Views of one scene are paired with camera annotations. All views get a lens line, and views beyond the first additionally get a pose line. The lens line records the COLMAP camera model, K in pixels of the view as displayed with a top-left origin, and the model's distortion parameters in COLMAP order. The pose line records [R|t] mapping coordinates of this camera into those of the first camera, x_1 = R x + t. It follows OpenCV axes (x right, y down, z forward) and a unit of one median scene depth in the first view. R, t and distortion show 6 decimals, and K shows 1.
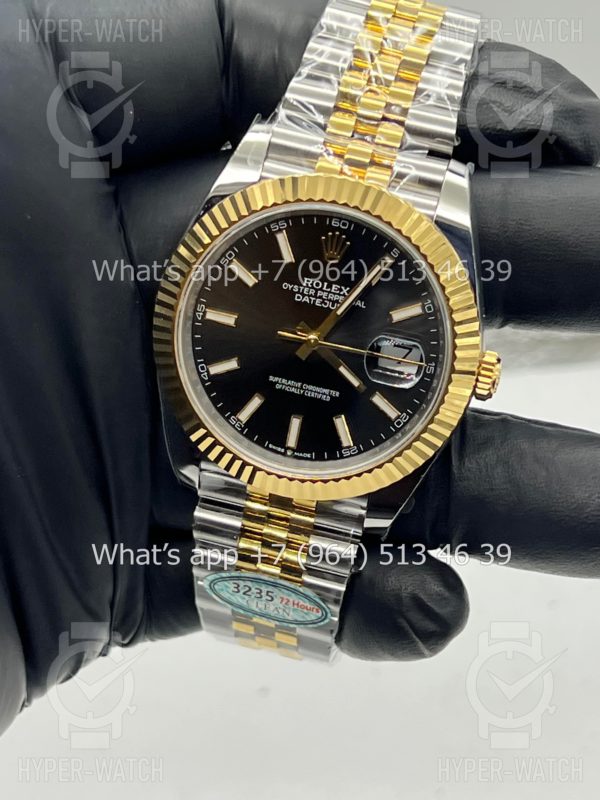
lens RADIAL K [[1848.9, 0, 301.0], [0, 1848.9, 406.9], [0, 0, 1]] dist [0.197361, 0.000000]
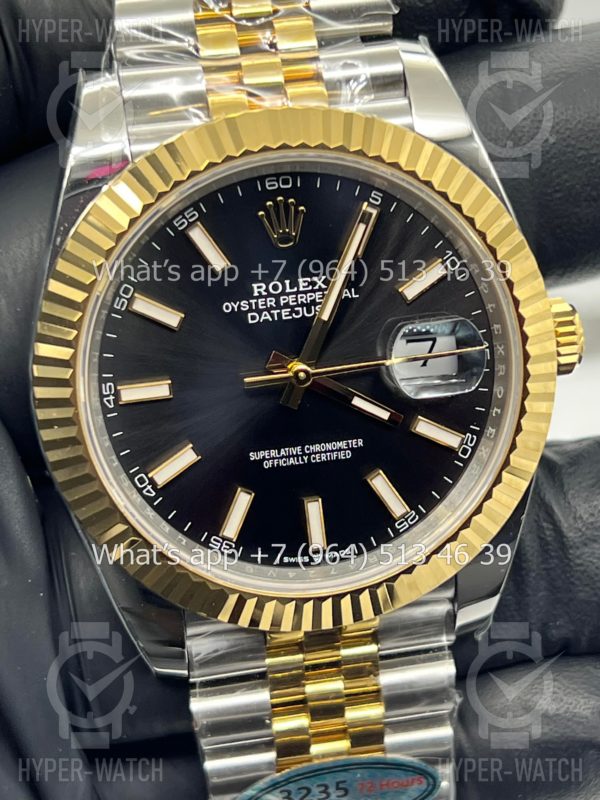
lens RADIAL K [[1848.9, 0, 296.9], [0, 1848.9, 396.9], [0, 0, 1]] dist [0.197361, 0.000000]
pose [[0.911357, -0.340837, 0.230777, -0.140263], [0.356551, 0.933830, -0.028864, -0.010864], [-0.205668, 0.108589, 0.972578, 0.389952]]
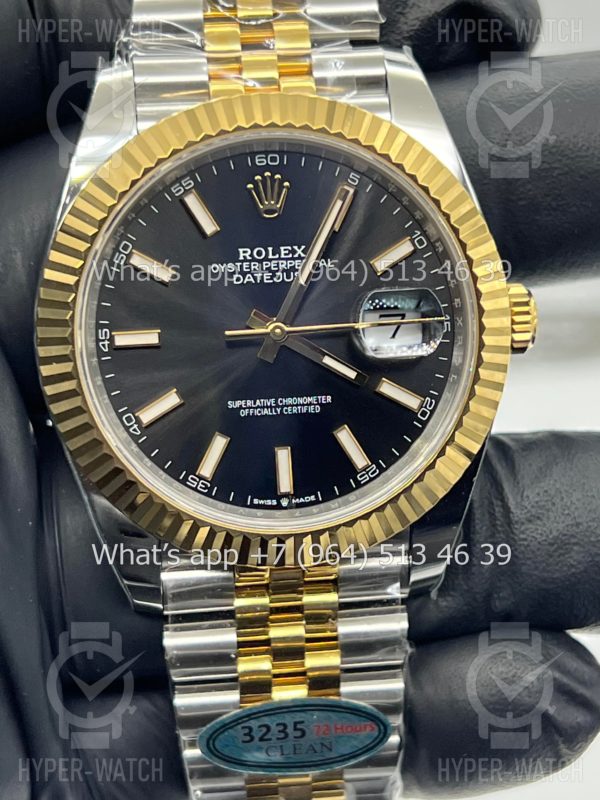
lens RADIAL K [[1848.9, 0, 296.8], [0, 1848.9, 392.8], [0, 0, 1]] dist [0.197361, 0.000000]
pose [[0.936630, -0.267354, 0.226377, -0.148755], [0.301088, 0.944685, -0.130059, 0.078000], [-0.179084, 0.189977, 0.965318, 0.329905]]
